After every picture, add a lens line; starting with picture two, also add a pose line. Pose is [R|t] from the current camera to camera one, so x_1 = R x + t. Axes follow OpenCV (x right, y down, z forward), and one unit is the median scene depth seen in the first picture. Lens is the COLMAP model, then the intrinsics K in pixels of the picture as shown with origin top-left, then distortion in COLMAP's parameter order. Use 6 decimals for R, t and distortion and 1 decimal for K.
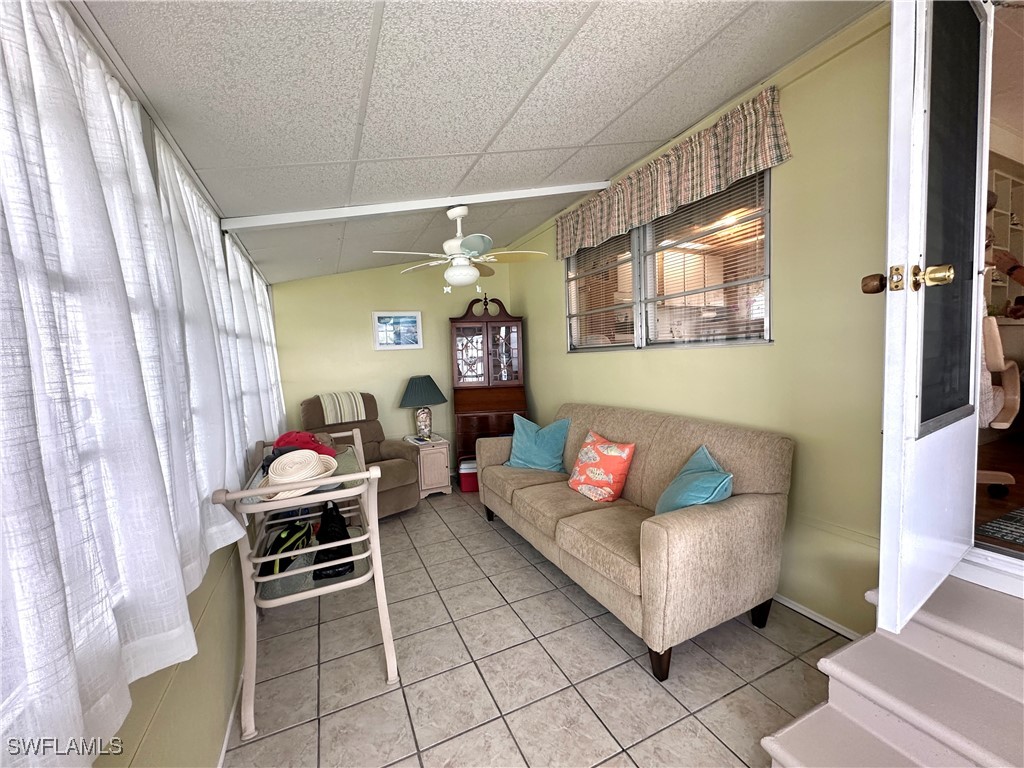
lens RADIAL K [[409.3, 0, 510.8], [0, 409.3, 385.3], [0, 0, 1]] dist [-0.003408, 0.000581]
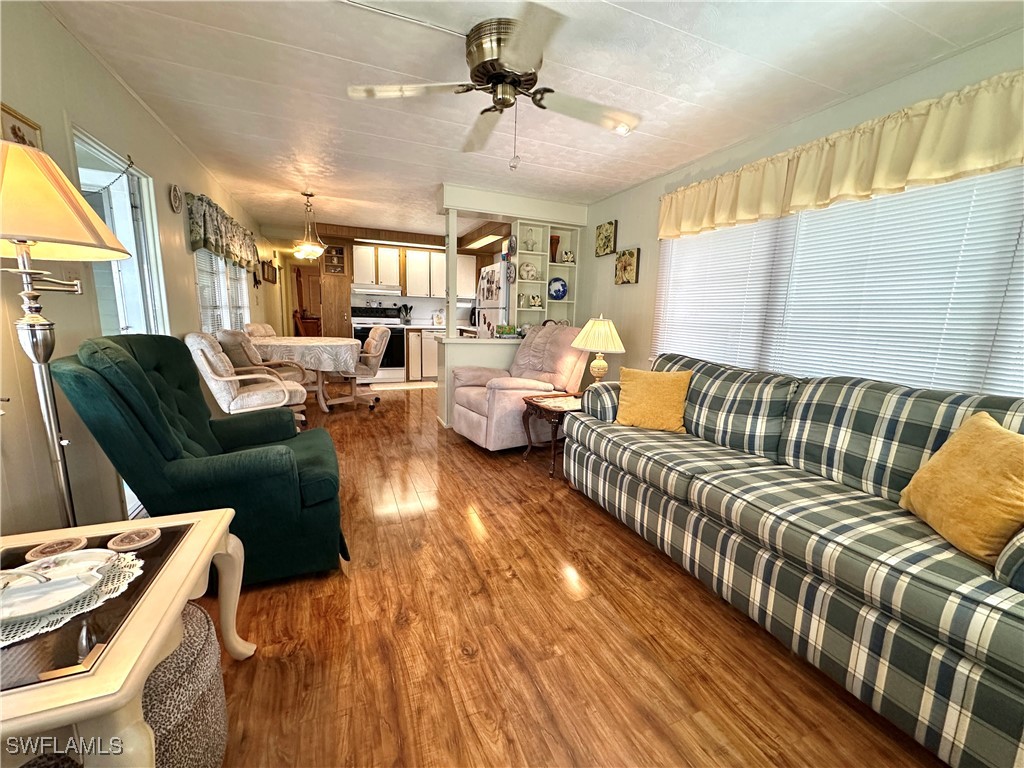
lens RADIAL K [[409.3, 0, 510.8], [0, 409.3, 385.3], [0, 0, 1]] dist [-0.003408, 0.000581]
pose [[0.995618, 0.085756, -0.037292, 0.721103], [-0.081399, 0.991048, 0.105819, -0.083734], [0.046033, -0.102320, 0.993686, -0.194189]]
